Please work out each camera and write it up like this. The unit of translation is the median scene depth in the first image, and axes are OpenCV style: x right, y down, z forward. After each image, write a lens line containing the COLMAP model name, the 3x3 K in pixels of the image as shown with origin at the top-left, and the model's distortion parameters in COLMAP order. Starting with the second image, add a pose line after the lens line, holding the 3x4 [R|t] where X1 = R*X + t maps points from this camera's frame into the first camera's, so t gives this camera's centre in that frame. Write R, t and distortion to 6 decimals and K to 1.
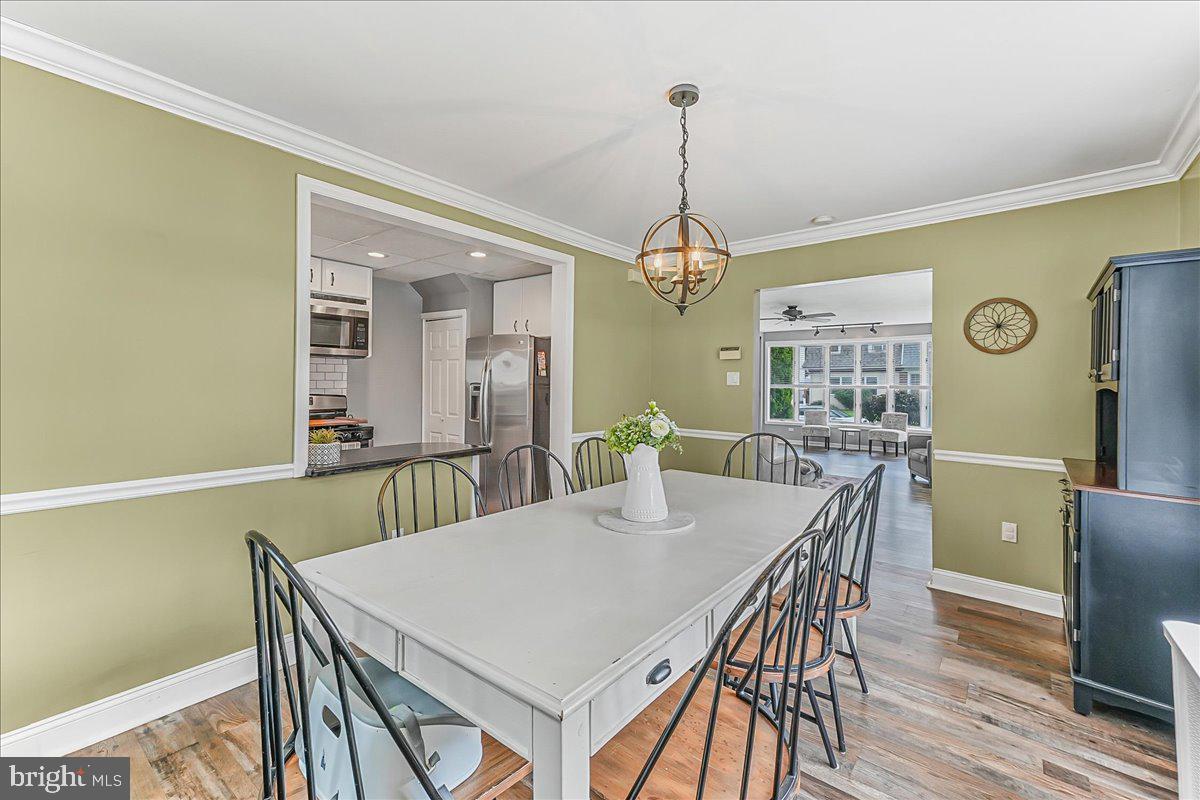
lens RADIAL K [[484.3, 0, 600.5], [0, 484.3, 390.3], [0, 0, 1]] dist [0.002808, 0.000116]
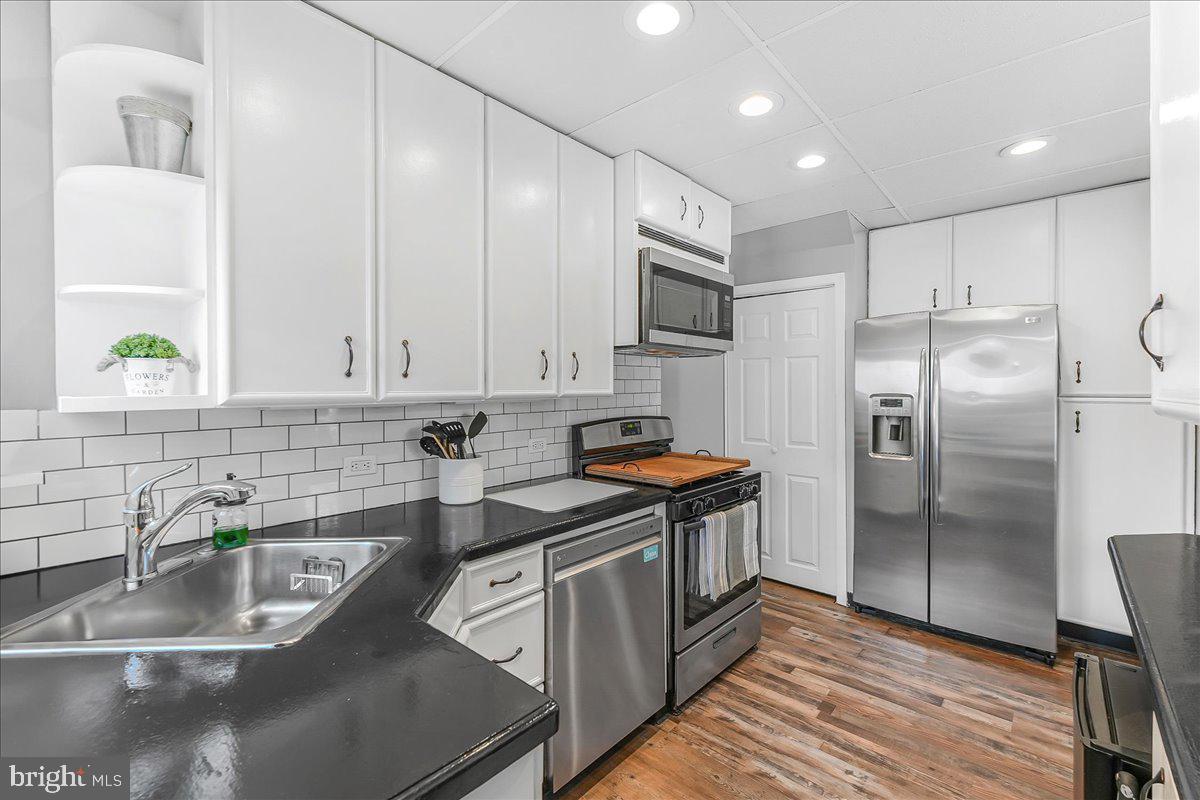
lens RADIAL K [[484.3, 0, 600.5], [0, 484.3, 390.3], [0, 0, 1]] dist [0.002808, 0.000116]
pose [[0.998515, -0.013681, -0.052736, -0.573511], [0.012855, 0.999790, -0.015959, -0.014374], [0.052943, 0.015257, 0.998481, 0.386628]]
